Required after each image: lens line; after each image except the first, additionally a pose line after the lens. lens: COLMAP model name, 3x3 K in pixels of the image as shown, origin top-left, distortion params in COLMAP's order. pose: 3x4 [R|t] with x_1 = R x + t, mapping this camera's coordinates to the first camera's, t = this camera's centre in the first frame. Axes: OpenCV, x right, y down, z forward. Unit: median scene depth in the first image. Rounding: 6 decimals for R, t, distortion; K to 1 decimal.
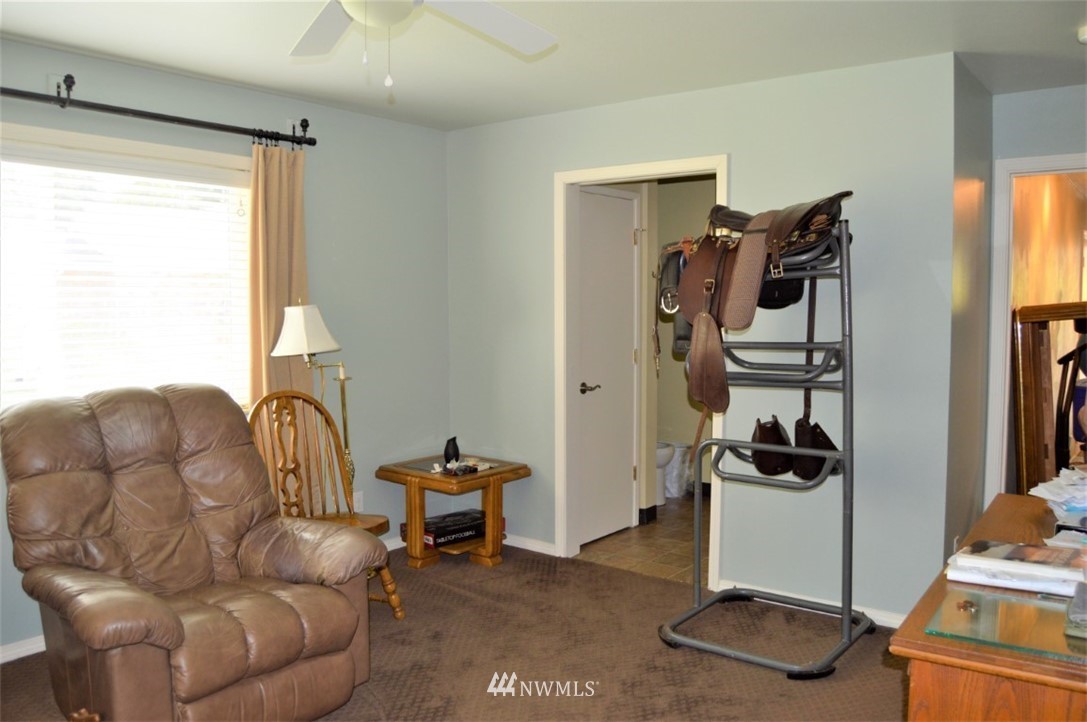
lens RADIAL K [[876.8, 0, 544.3], [0, 876.8, 359.9], [0, 0, 1]] dist [-0.086401, 0.034175]
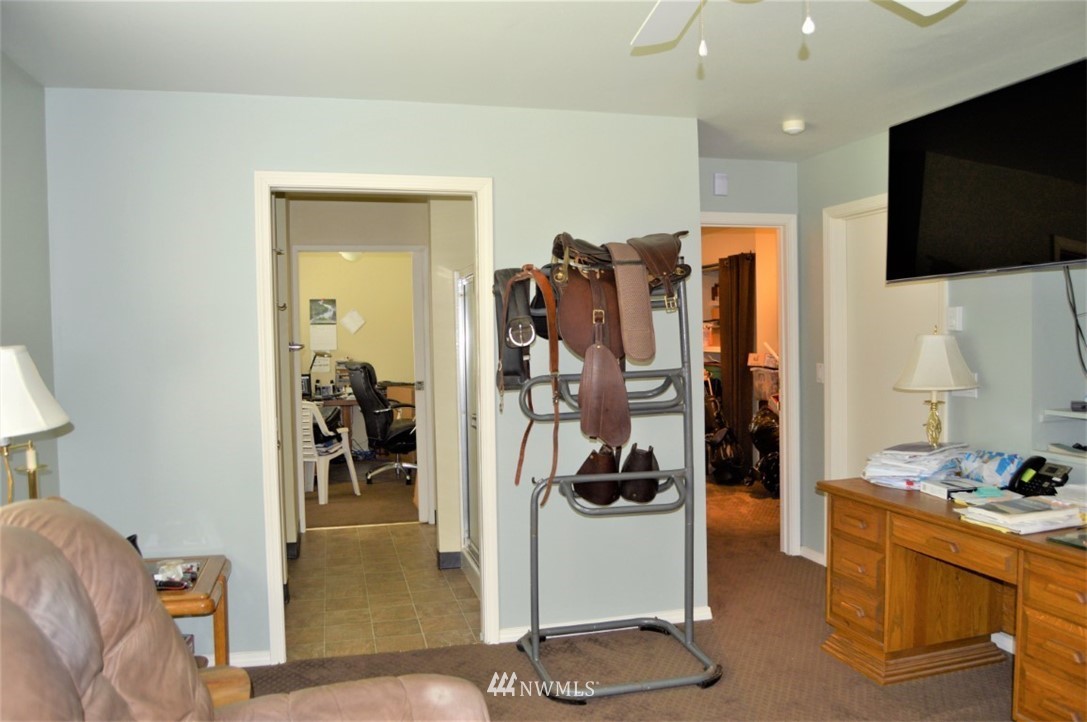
lens RADIAL K [[876.8, 0, 546.5], [0, 876.8, 361.0], [0, 0, 1]] dist [-0.086401, 0.034175]
pose [[0.599950, -0.034794, 0.799281, -0.583480], [0.065547, 0.997833, -0.005763, -0.031508], [-0.797348, 0.055848, 0.600930, 0.438835]]
